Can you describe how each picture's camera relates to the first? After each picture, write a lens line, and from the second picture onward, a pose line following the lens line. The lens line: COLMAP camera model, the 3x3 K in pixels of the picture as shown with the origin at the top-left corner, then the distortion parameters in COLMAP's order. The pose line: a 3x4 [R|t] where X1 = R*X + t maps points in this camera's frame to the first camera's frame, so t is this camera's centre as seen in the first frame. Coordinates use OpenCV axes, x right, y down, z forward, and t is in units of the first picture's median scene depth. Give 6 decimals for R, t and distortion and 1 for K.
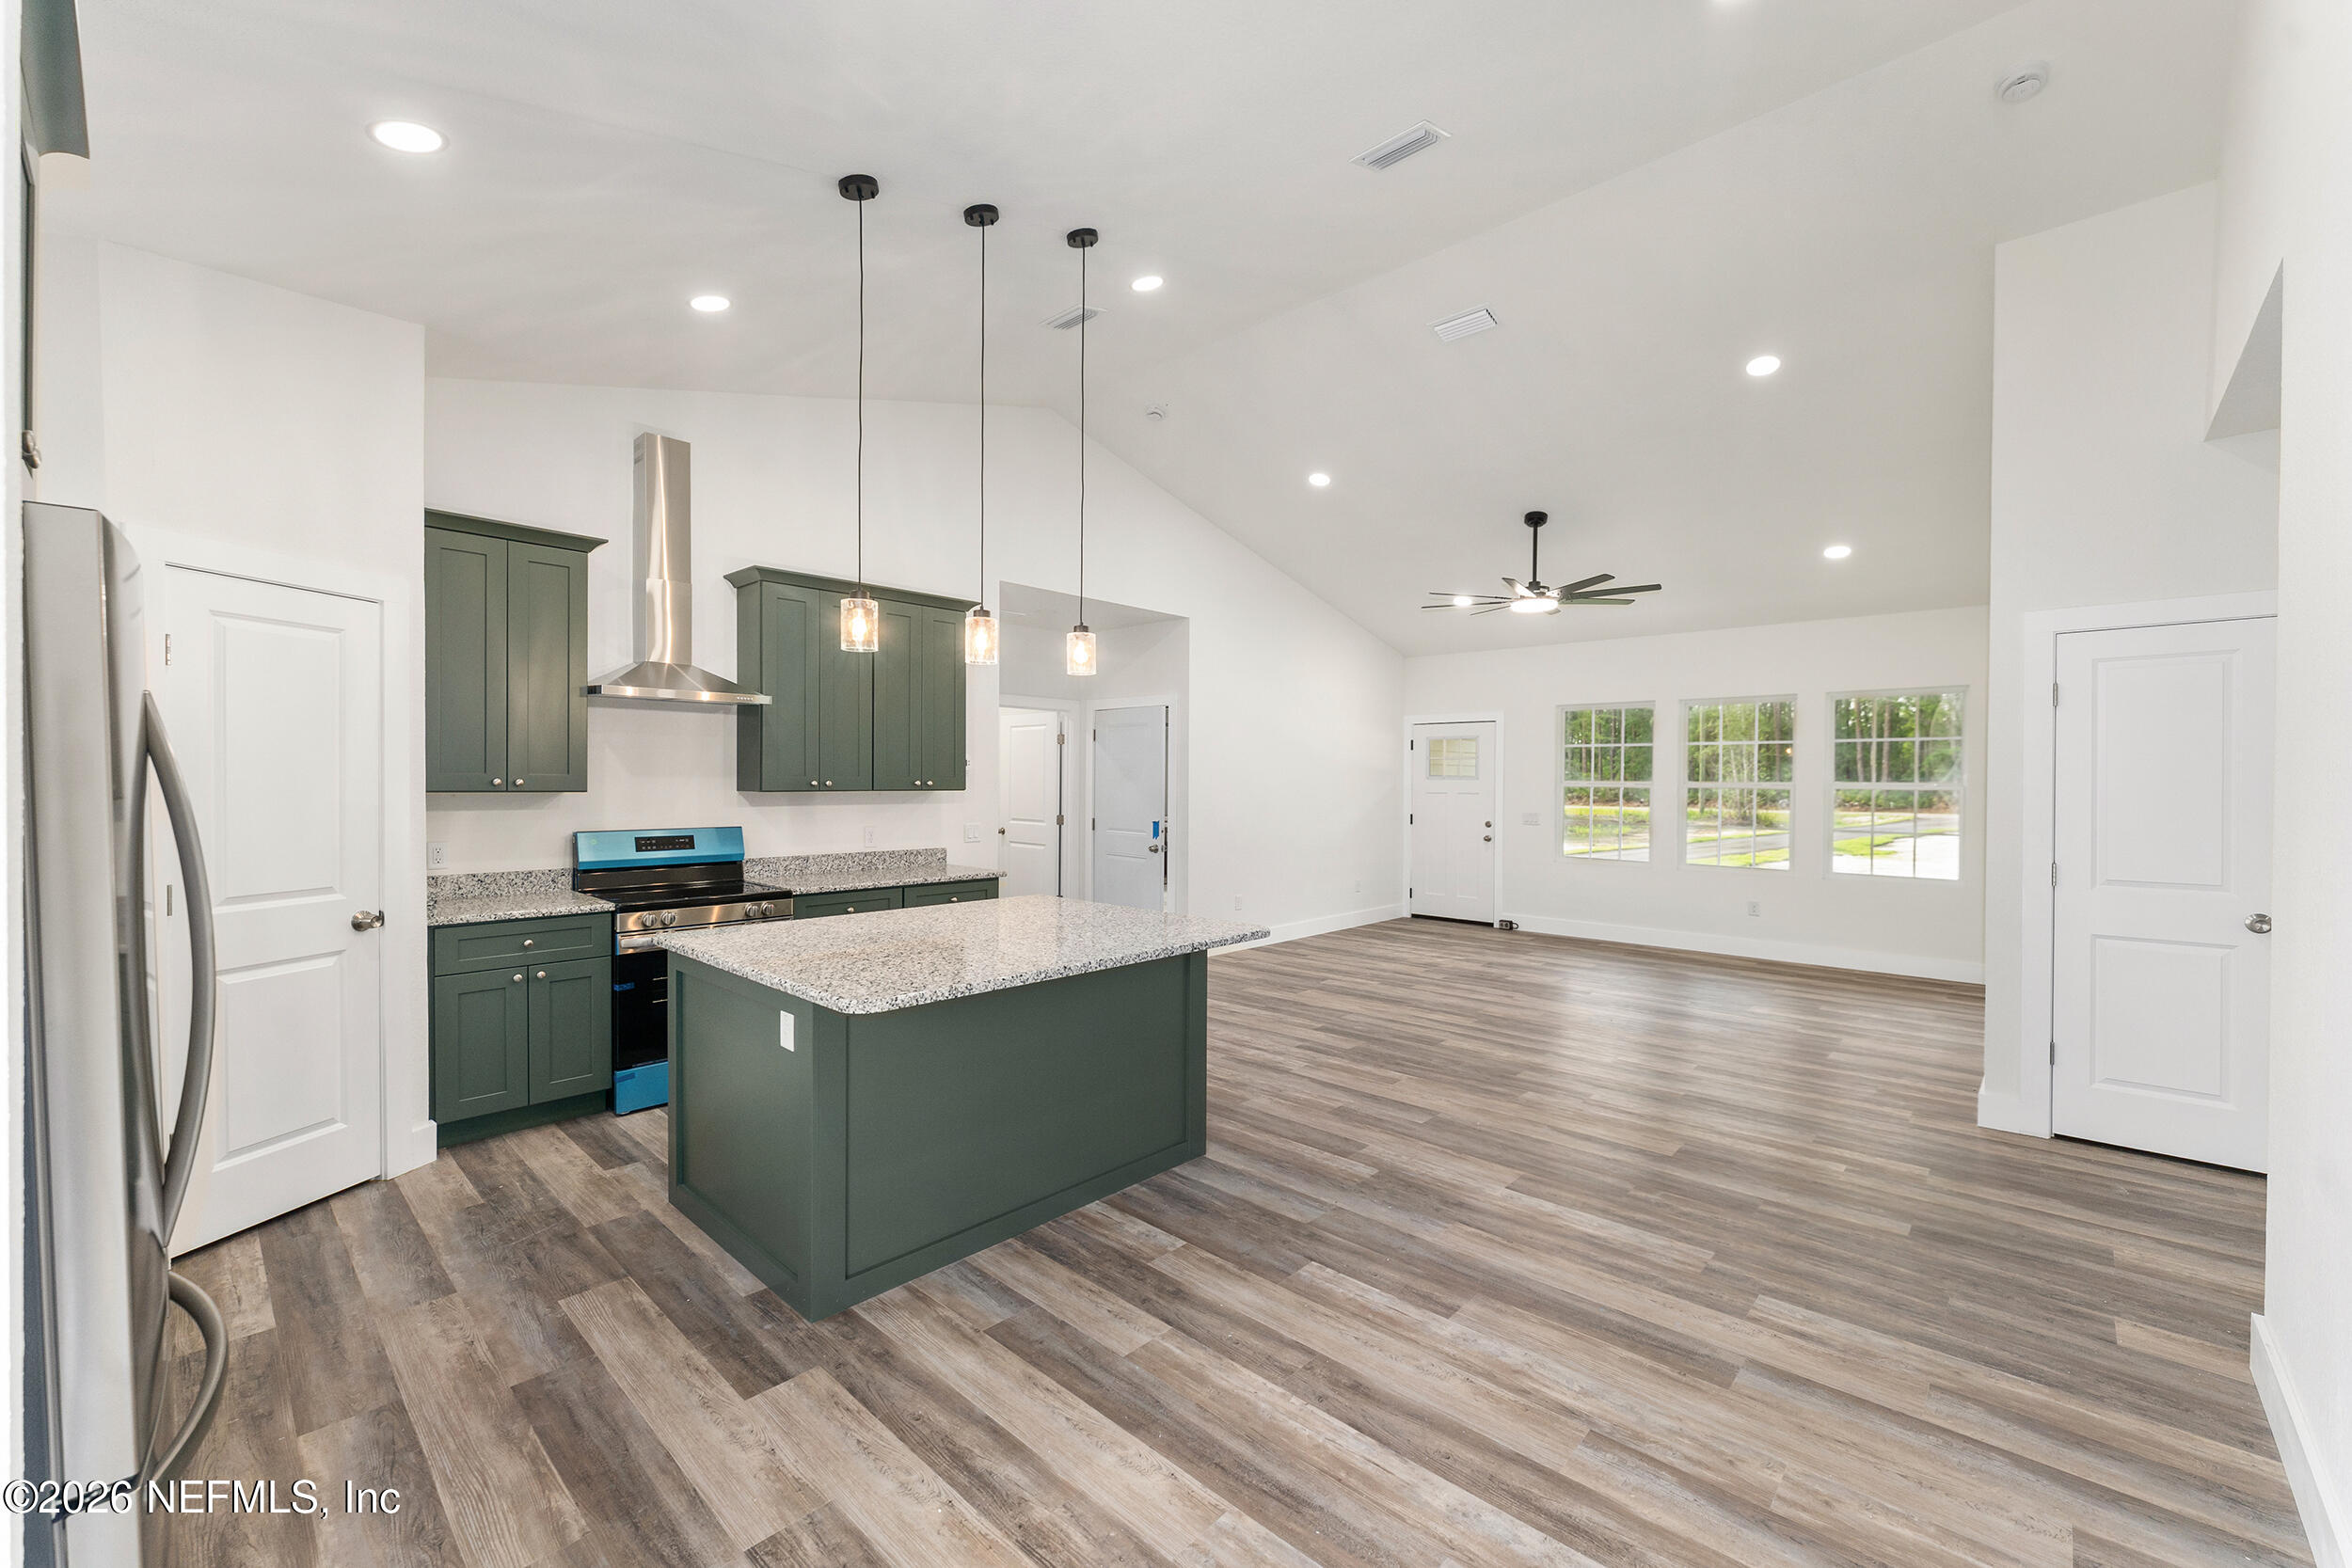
lens RADIAL K [[945.7, 0, 1172.8], [0, 945.7, 786.1], [0, 0, 1]] dist [-0.002282, 0.000282]
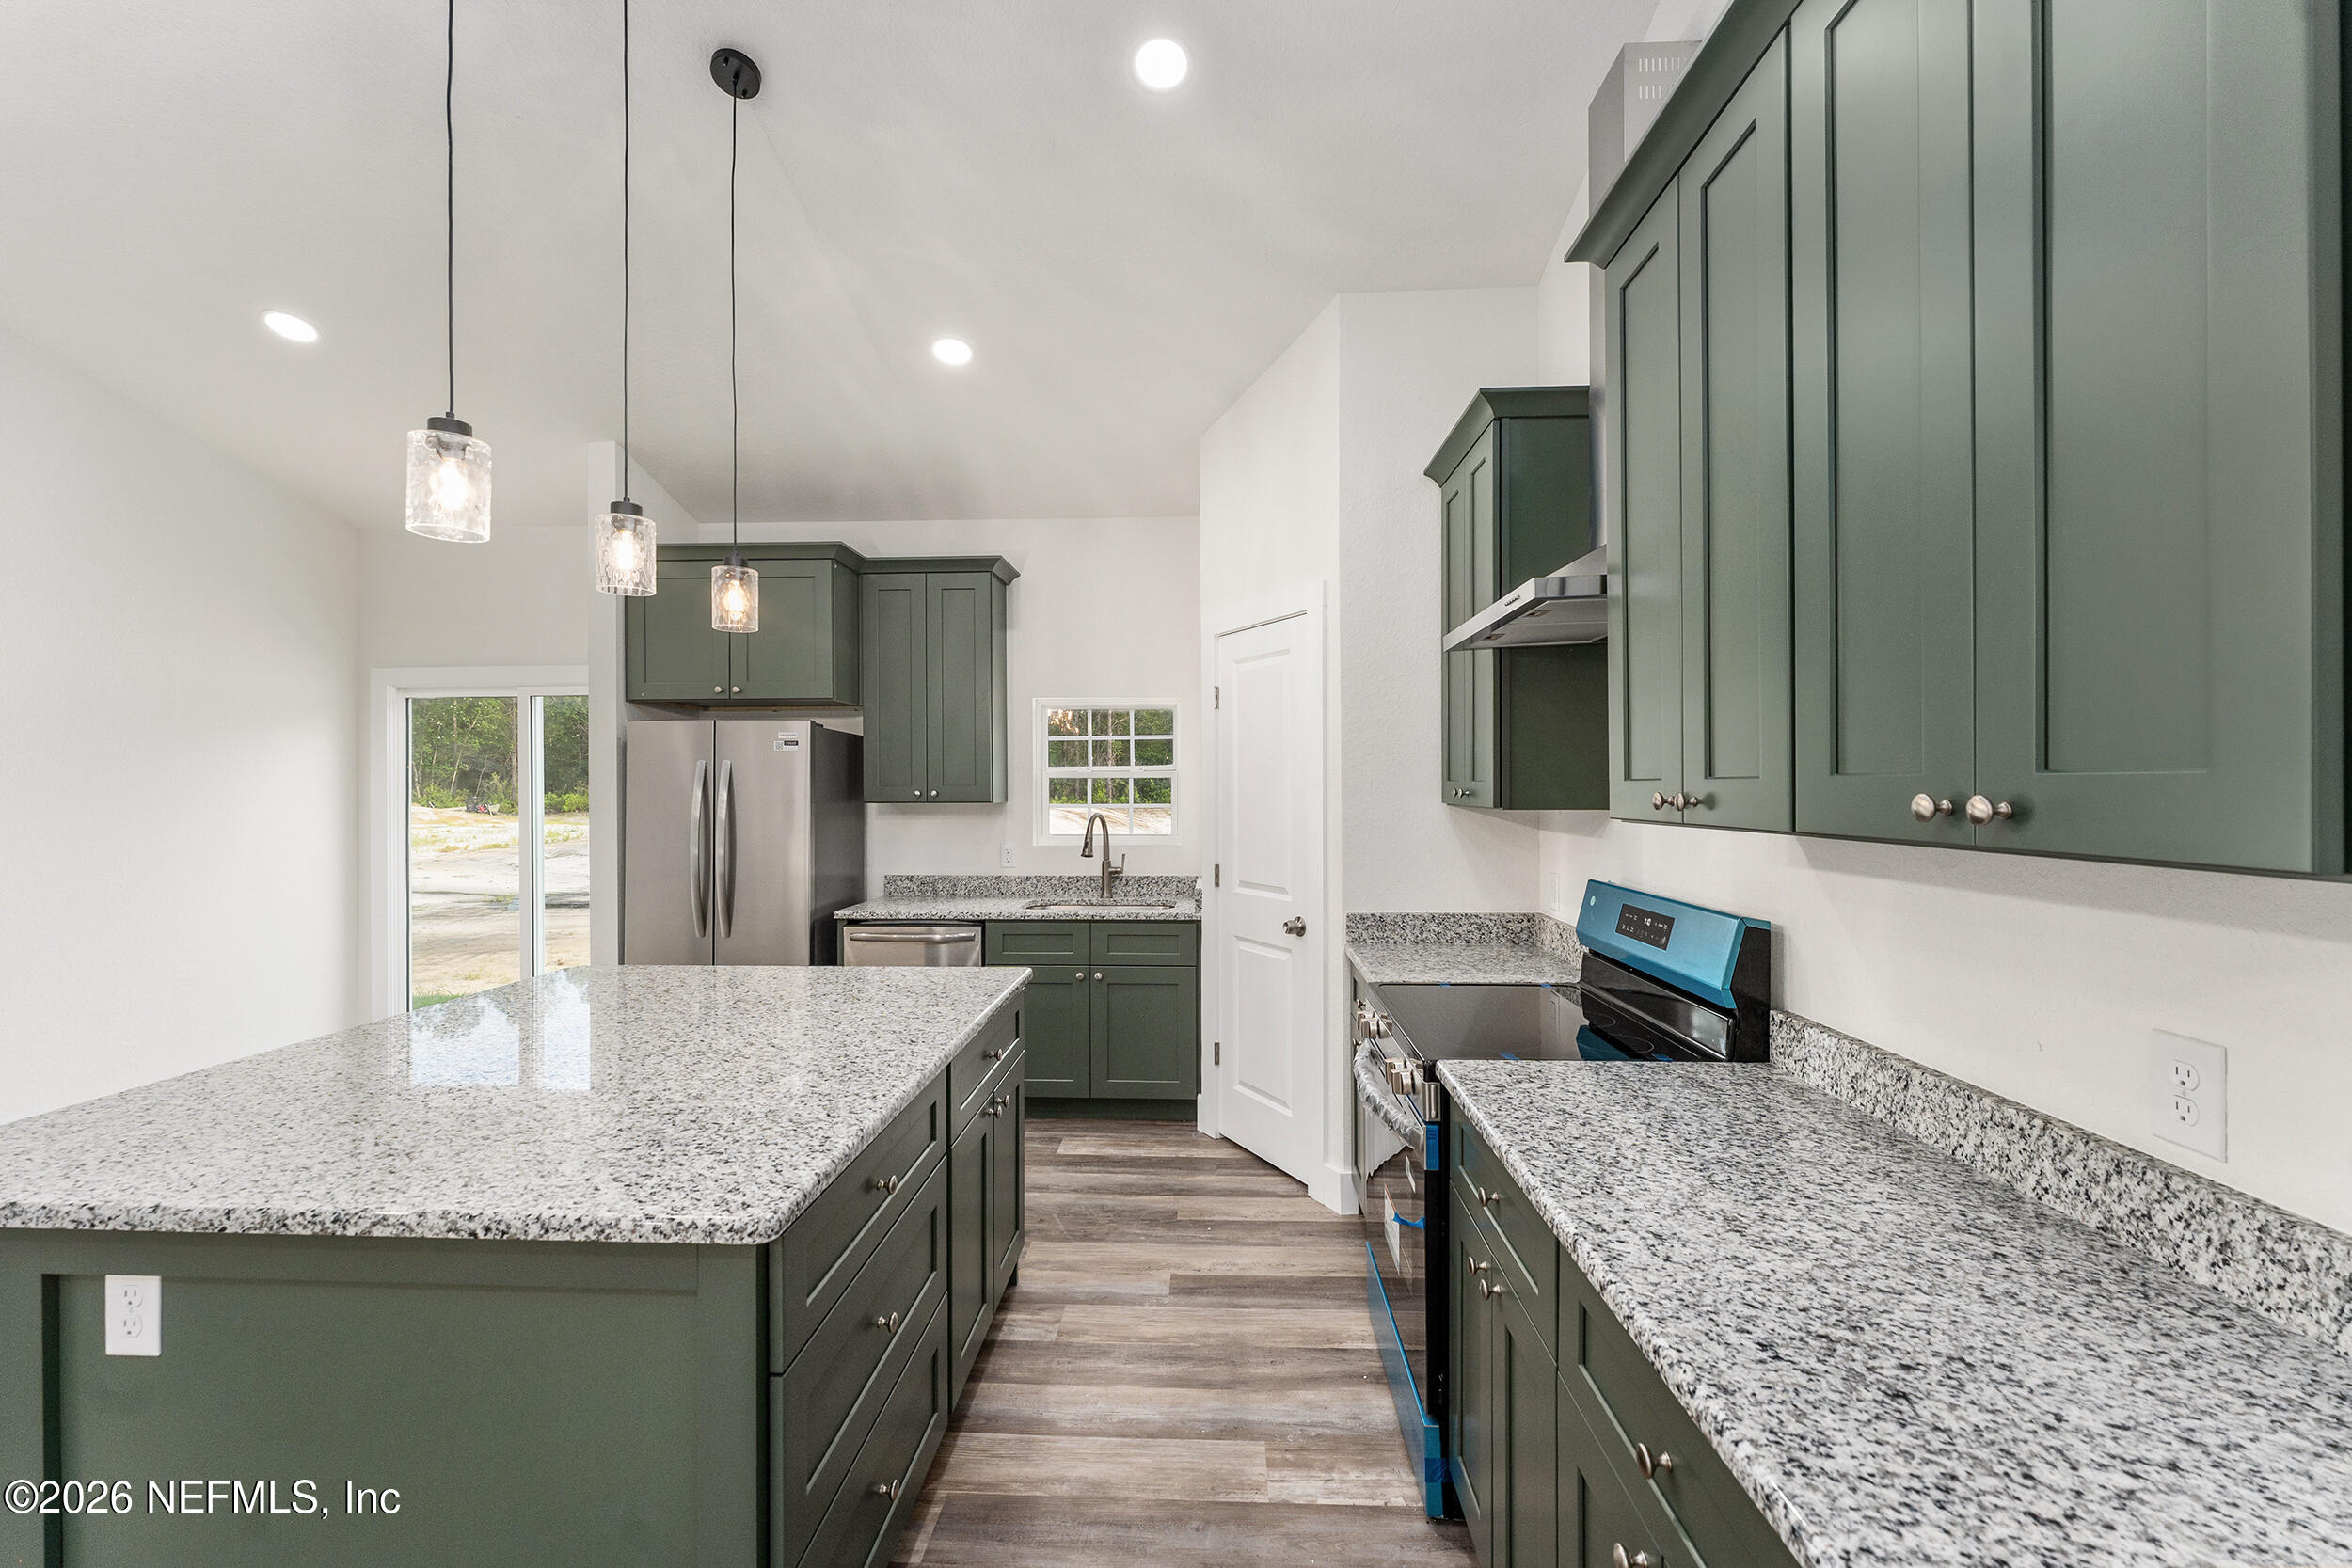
lens RADIAL K [[959.4, 0, 1176.0], [0, 959.4, 784.0], [0, 0, 1]] dist [0.000515, 0.000084]
pose [[-0.758203, -0.005851, -0.651992, -0.048492], [-0.005189, 0.999982, -0.002939, -0.006630], [0.651998, 0.001154, -0.758220, 1.158010]]
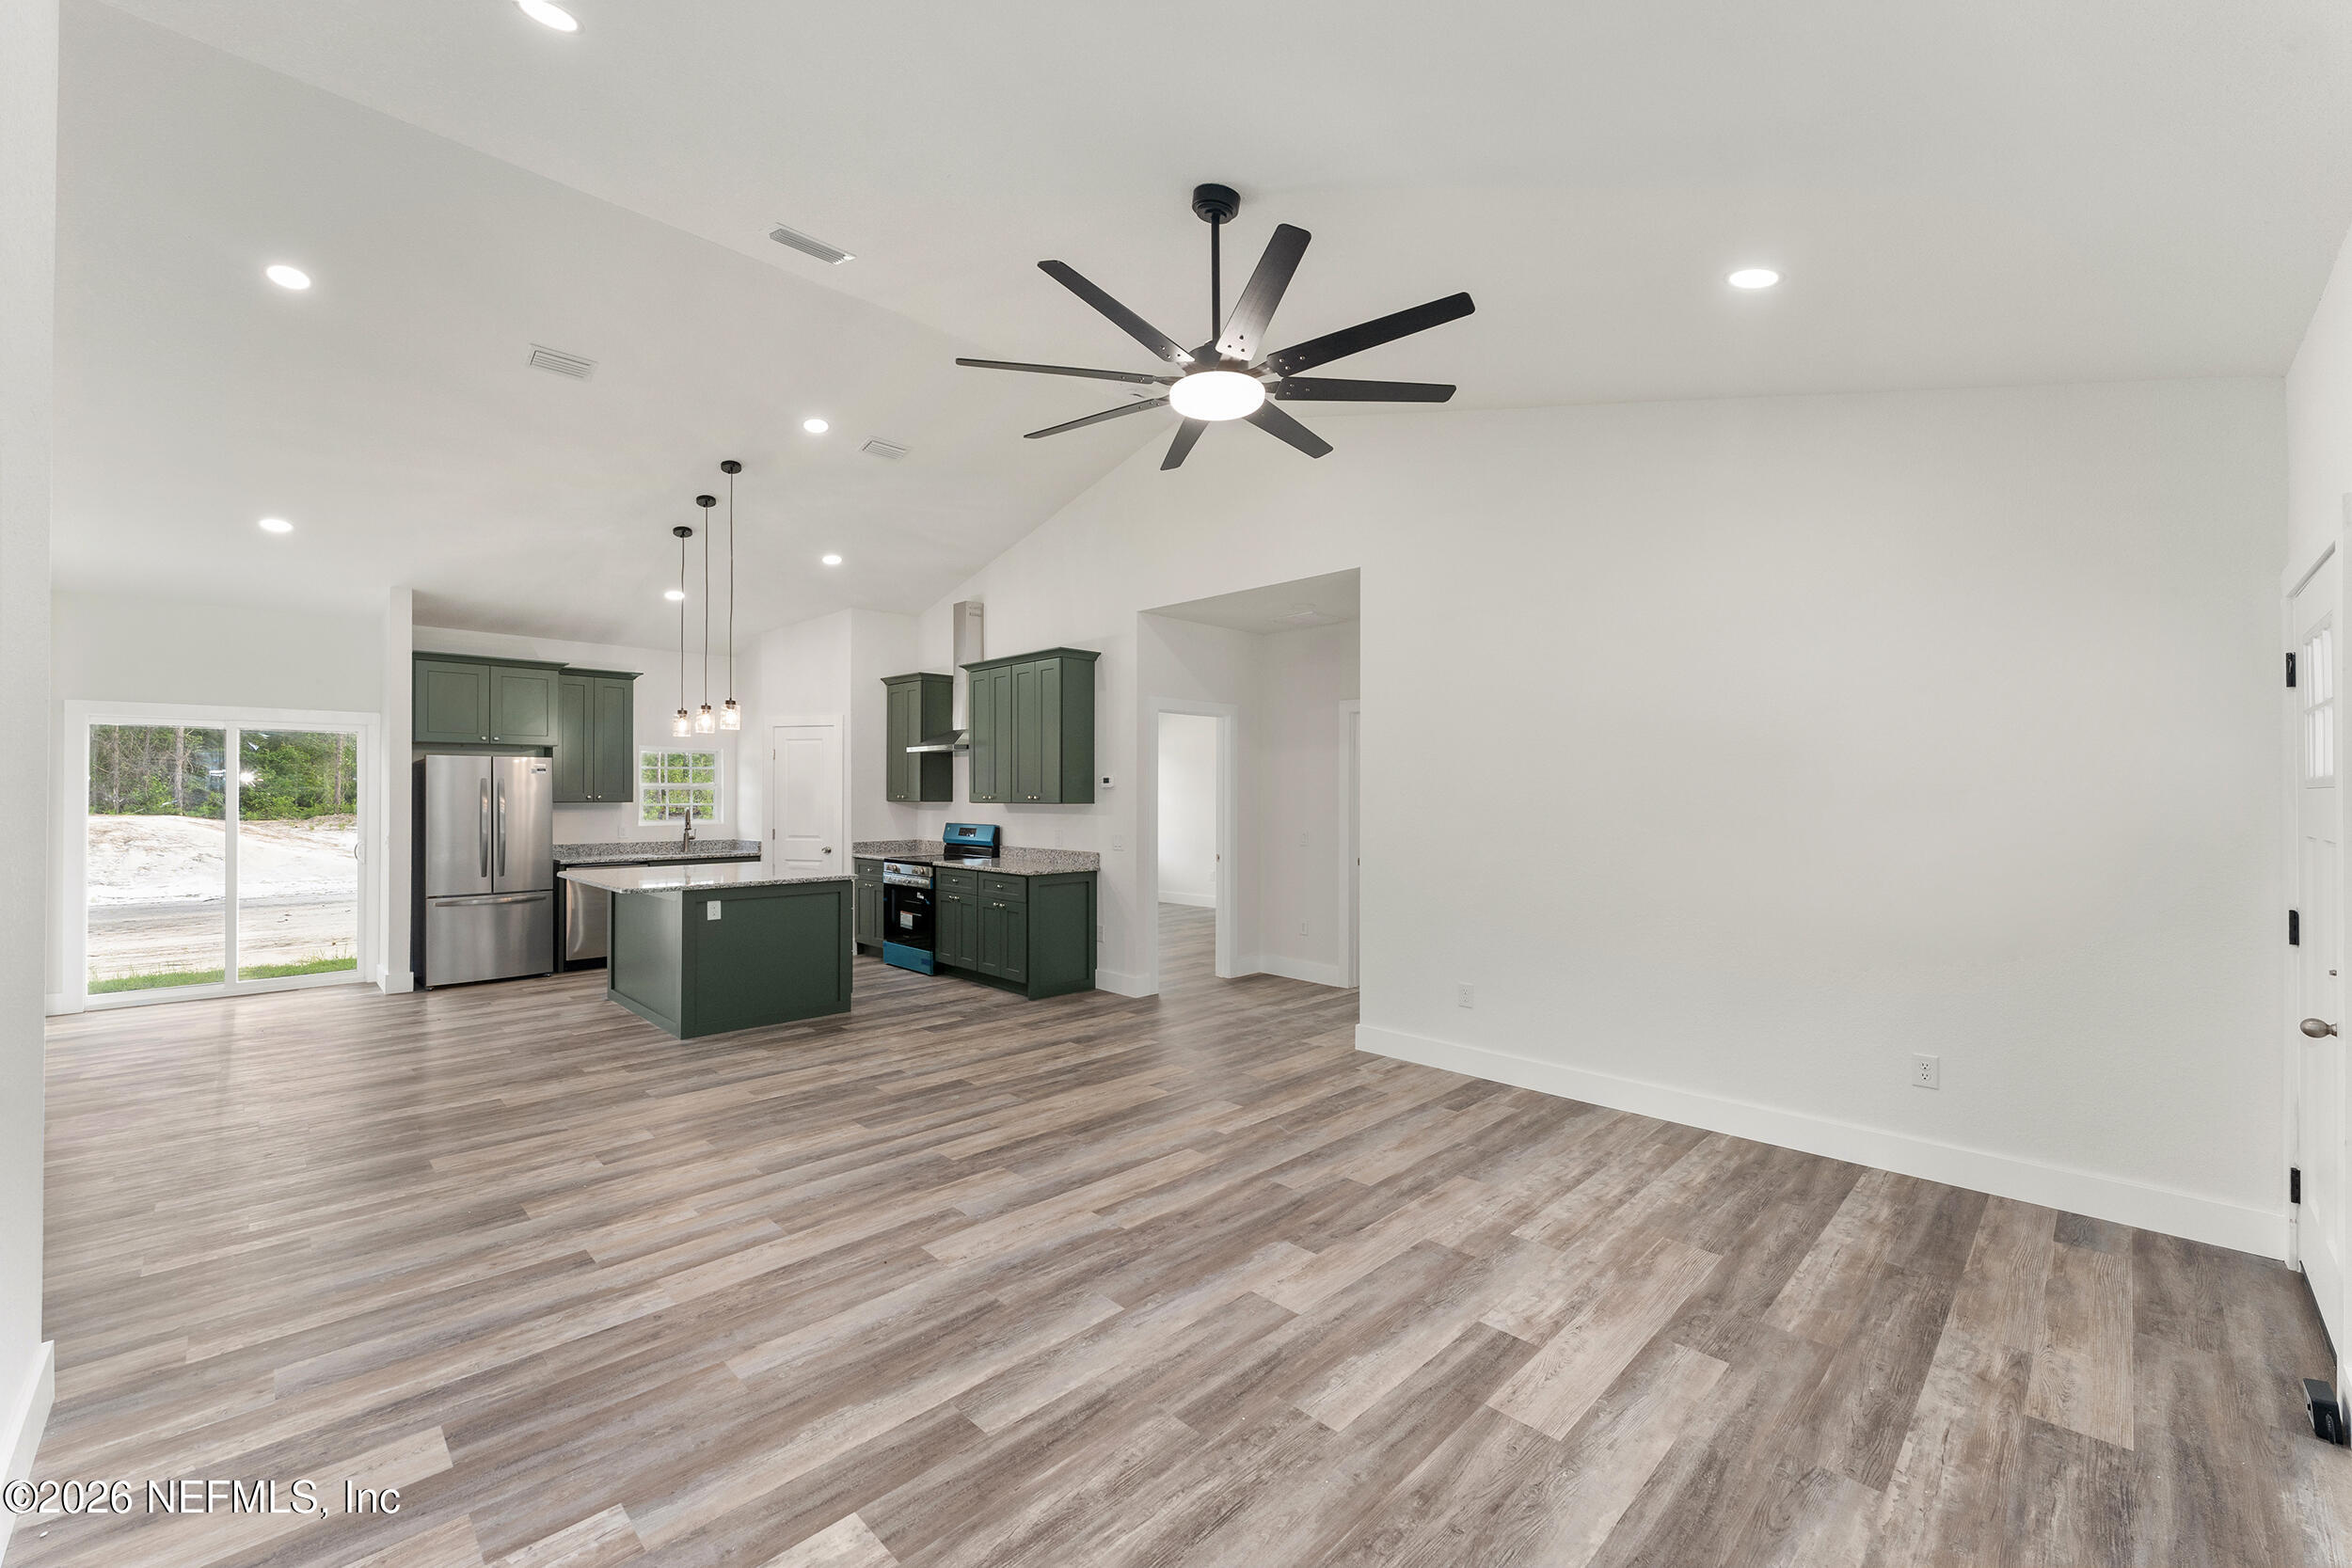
lens RADIAL K [[945.7, 0, 1172.8], [0, 945.7, 786.1], [0, 0, 1]] dist [-0.002282, 0.000282]
pose [[-0.036554, -0.015317, -0.999214, 1.144151], [-0.007757, 0.999857, -0.015044, -0.001163], [0.999302, 0.007201, -0.036667, 1.381119]]
